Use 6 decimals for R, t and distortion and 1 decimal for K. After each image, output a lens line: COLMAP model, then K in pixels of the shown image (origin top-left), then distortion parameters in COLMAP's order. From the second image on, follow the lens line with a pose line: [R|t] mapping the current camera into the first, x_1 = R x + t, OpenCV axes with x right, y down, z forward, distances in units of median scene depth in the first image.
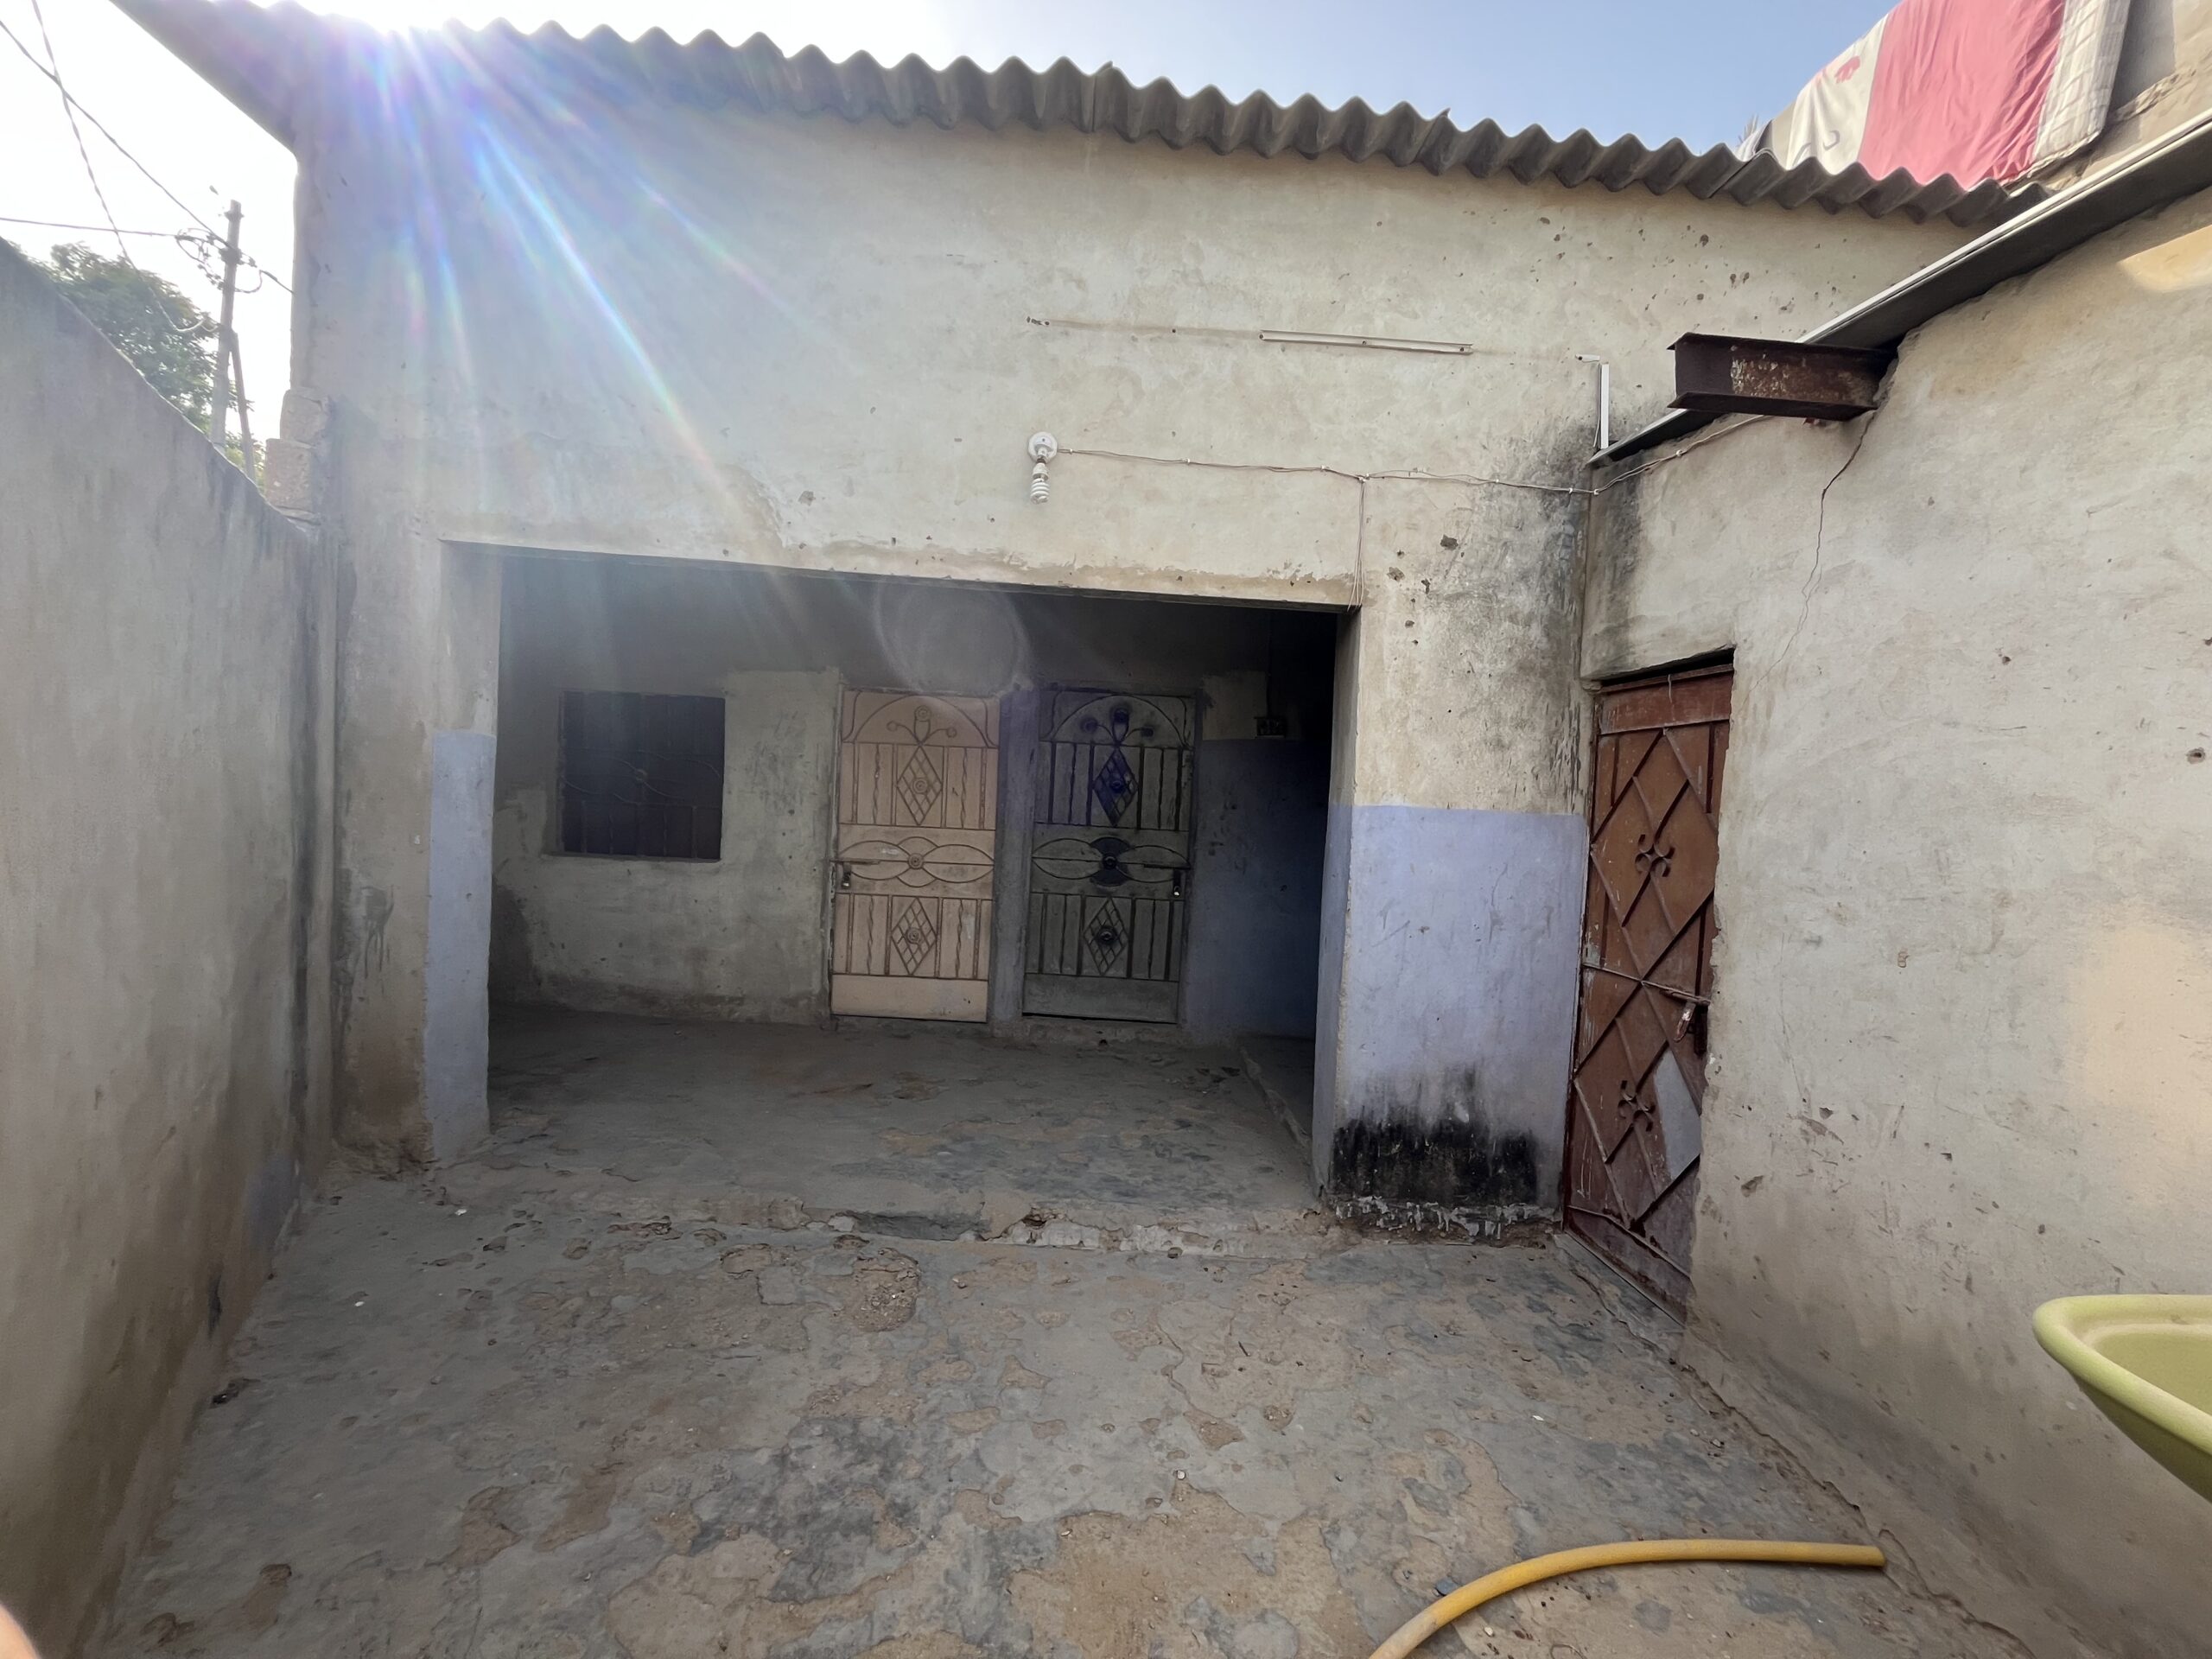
lens RADIAL K [[912.5, 0, 1106.0], [0, 912.5, 829.5], [0, 0, 1]] dist [-0.016035, 0.004663]
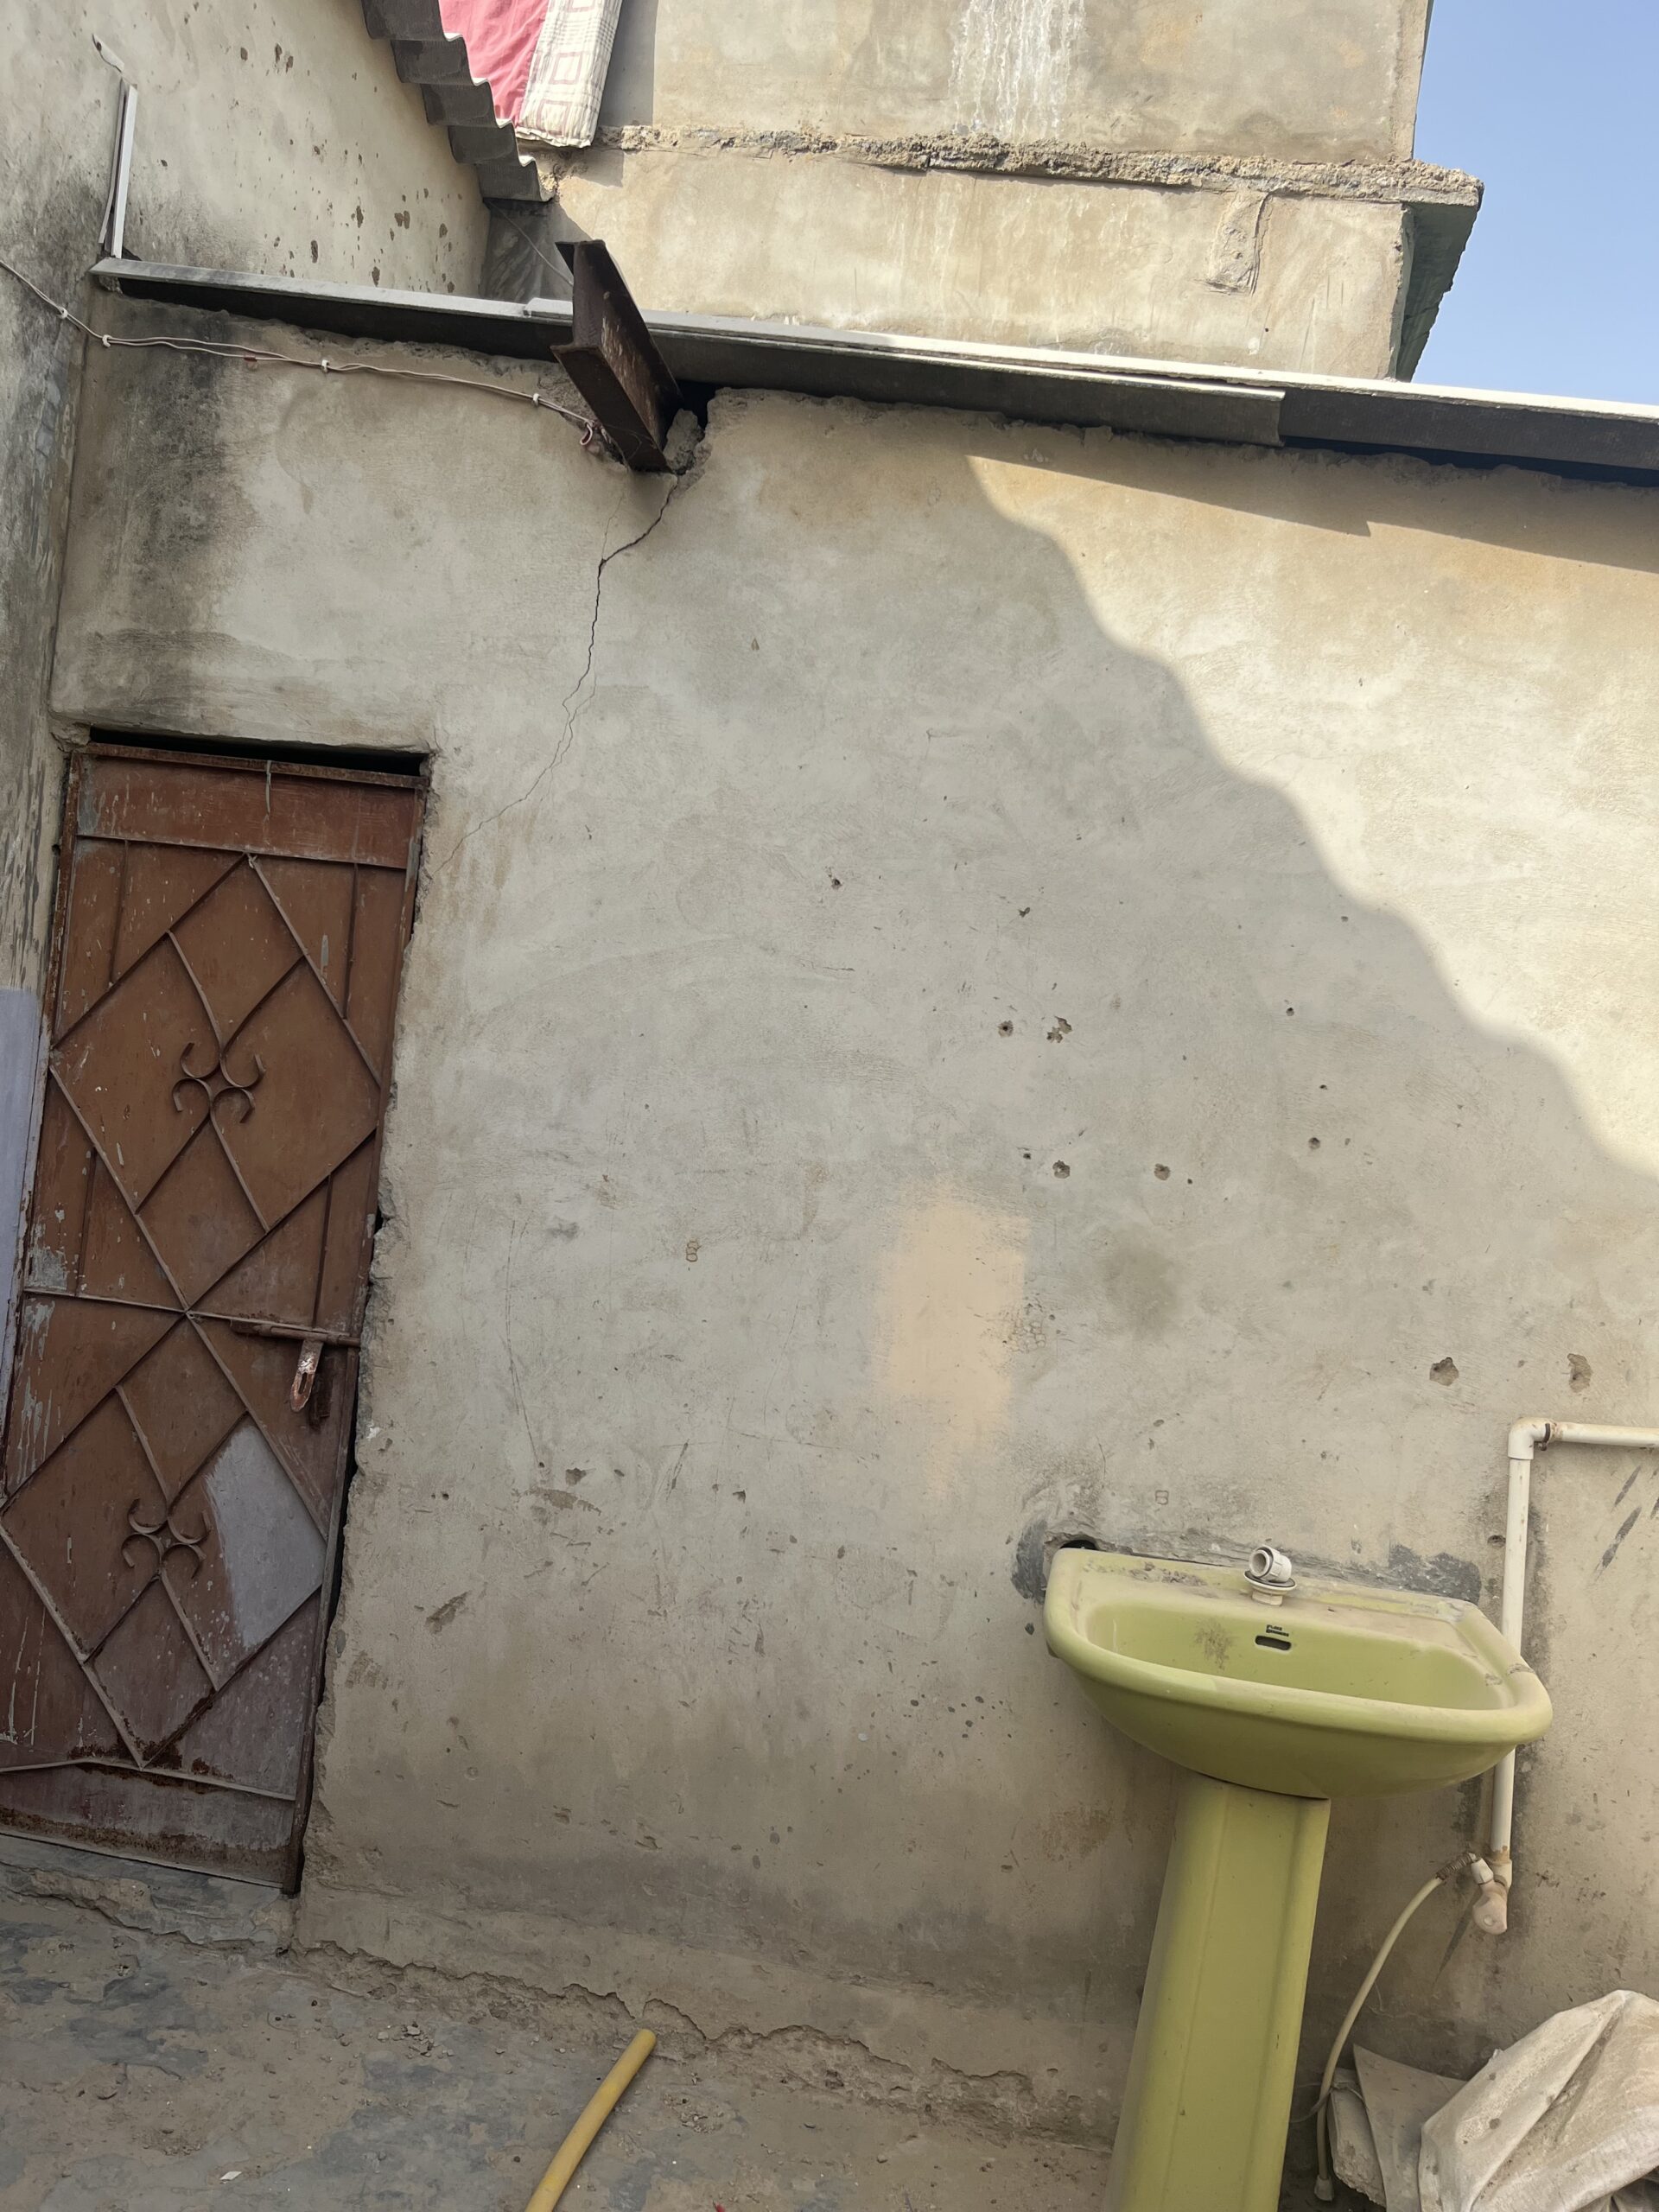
lens RADIAL K [[1675.4, 0, 829.5], [0, 1675.4, 1106.0], [0, 0, 1]] dist [0.064236, -0.109235]
pose [[0.209037, -0.039928, 0.977092, -0.378362], [-0.080244, 0.995096, 0.057831, -0.055477], [-0.974610, -0.090495, 0.204808, 0.508798]]
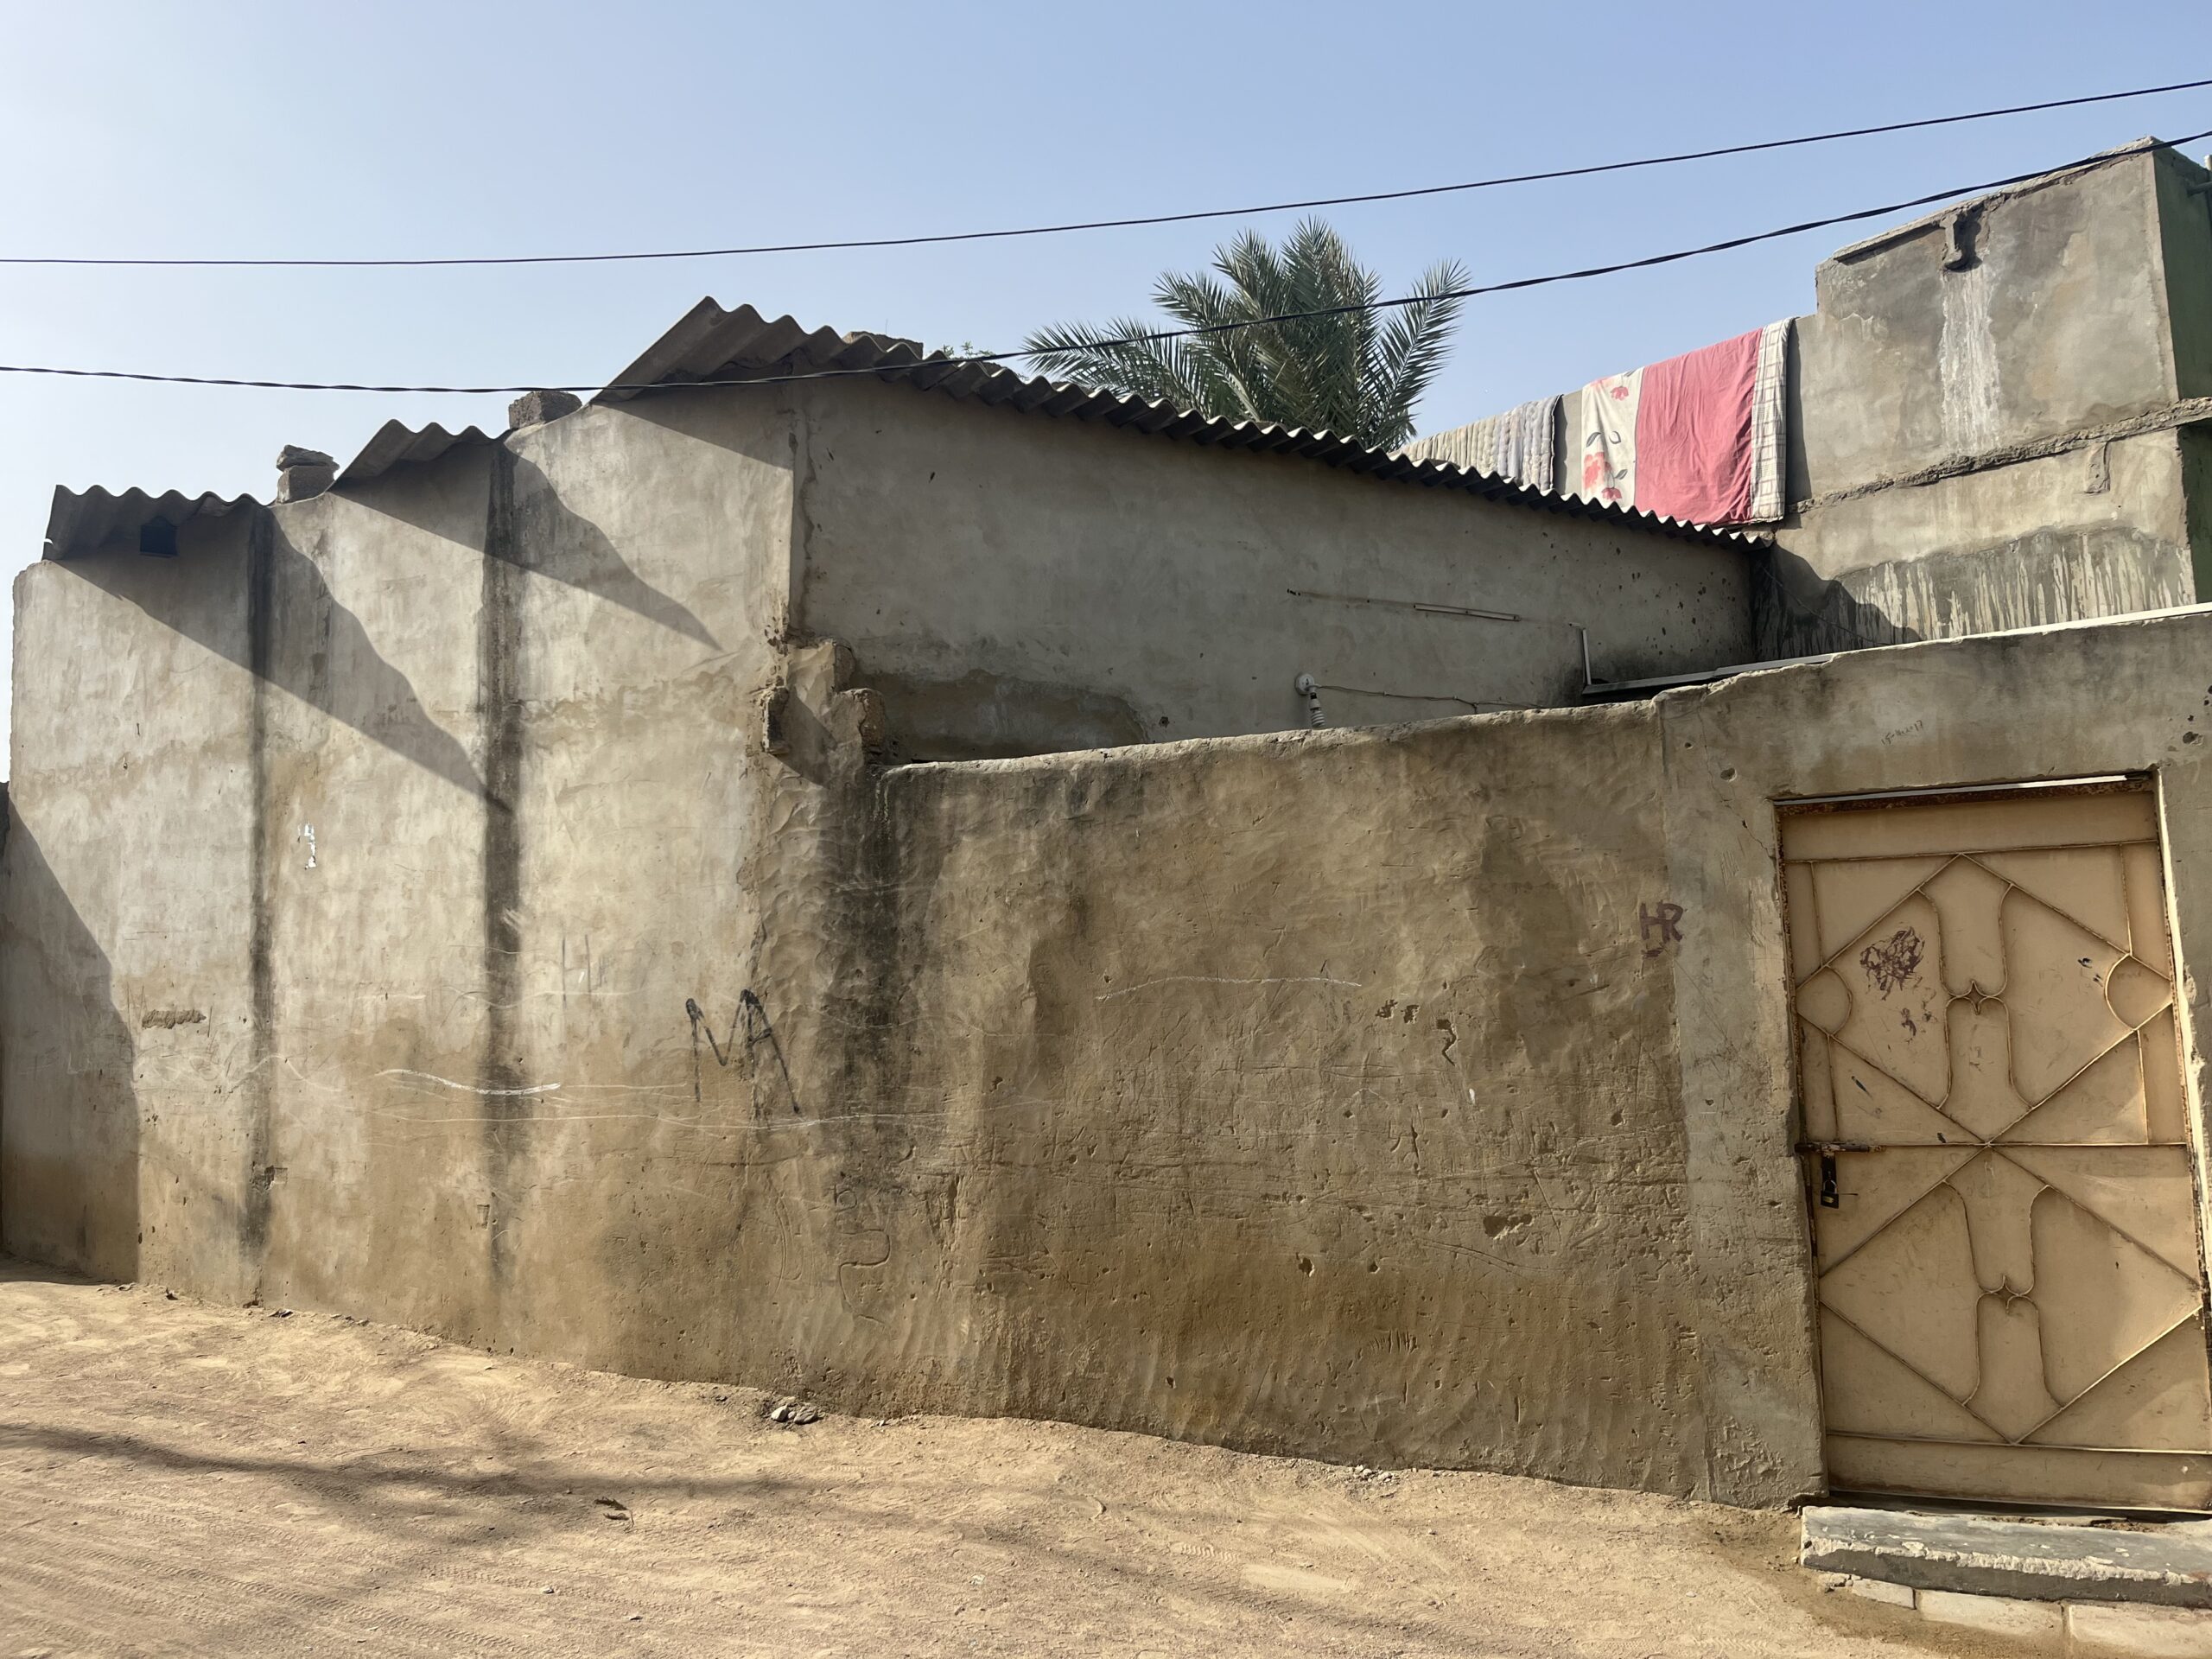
lens RADIAL K [[1675.4, 0, 1106.0], [0, 1675.4, 829.5], [0, 0, 1]] dist [0.064236, -0.109235]
pose [[0.837635, -0.042912, 0.544542, -2.195108], [0.095520, 0.993056, -0.068676, -0.080756], [-0.537814, 0.109541, 0.835917, -1.175924]]
